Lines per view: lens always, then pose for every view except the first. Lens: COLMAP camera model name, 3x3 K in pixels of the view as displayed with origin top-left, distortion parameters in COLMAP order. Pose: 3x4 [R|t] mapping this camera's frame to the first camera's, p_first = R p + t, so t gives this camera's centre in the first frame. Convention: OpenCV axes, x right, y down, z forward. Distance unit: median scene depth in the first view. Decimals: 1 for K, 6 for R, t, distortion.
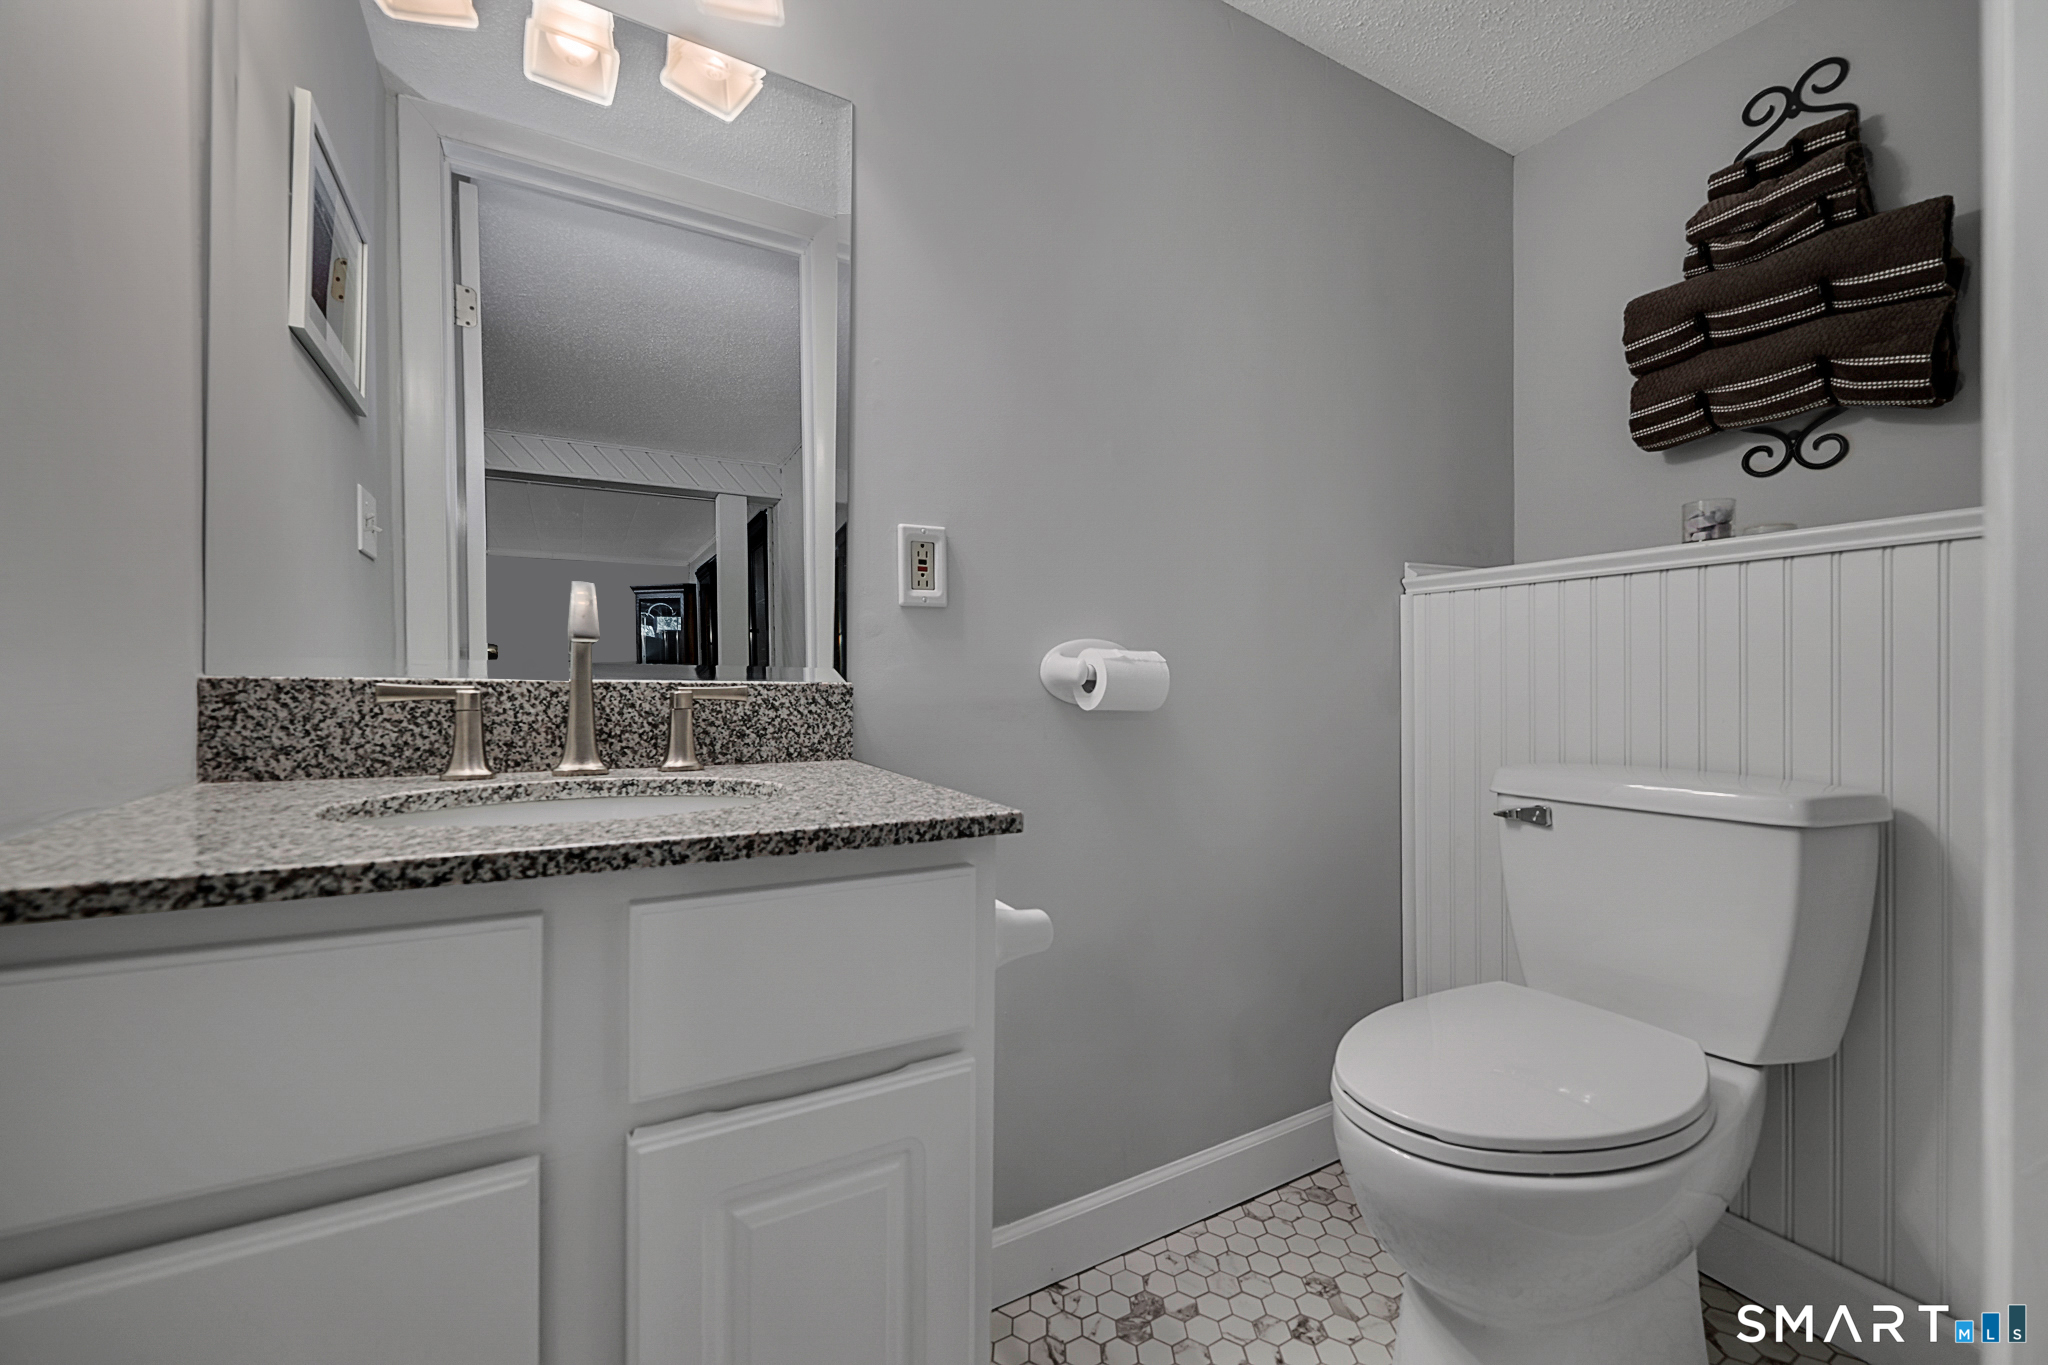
lens RADIAL K [[807.9, 0, 1028.5], [0, 807.9, 684.7], [0, 0, 1]] dist [-0.002245, -0.000041]
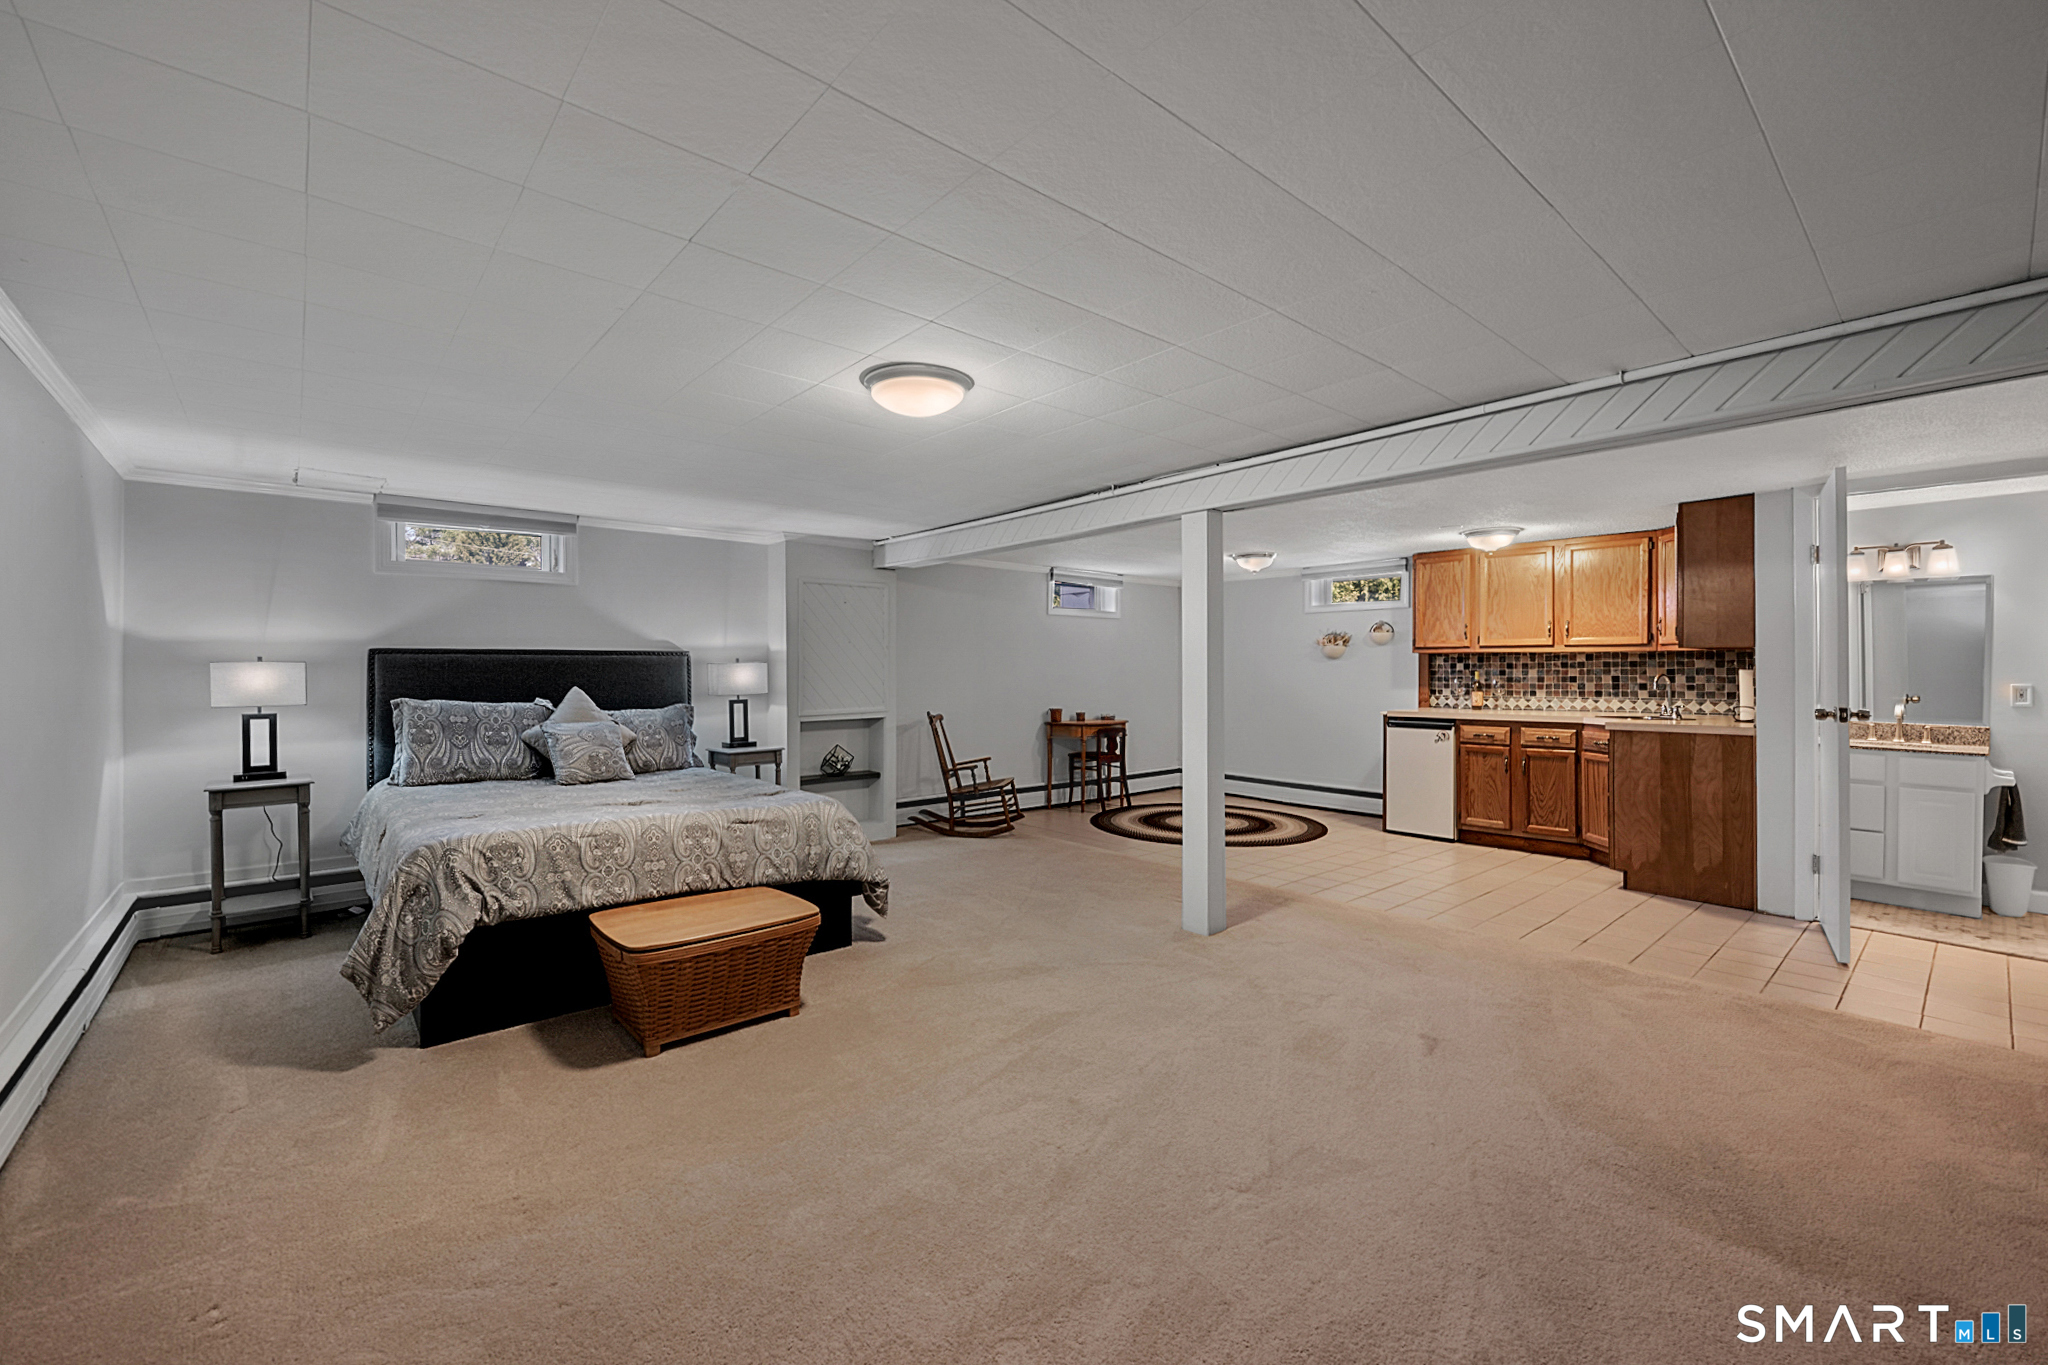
lens RADIAL K [[807.9, 0, 1028.5], [0, 807.9, 684.7], [0, 0, 1]] dist [-0.002245, -0.000041]
pose [[0.182580, 0.019490, -0.982998, 3.211608], [-0.003048, 0.999810, 0.019257, -0.308698], [0.983186, -0.000520, 0.182604, -4.976605]]
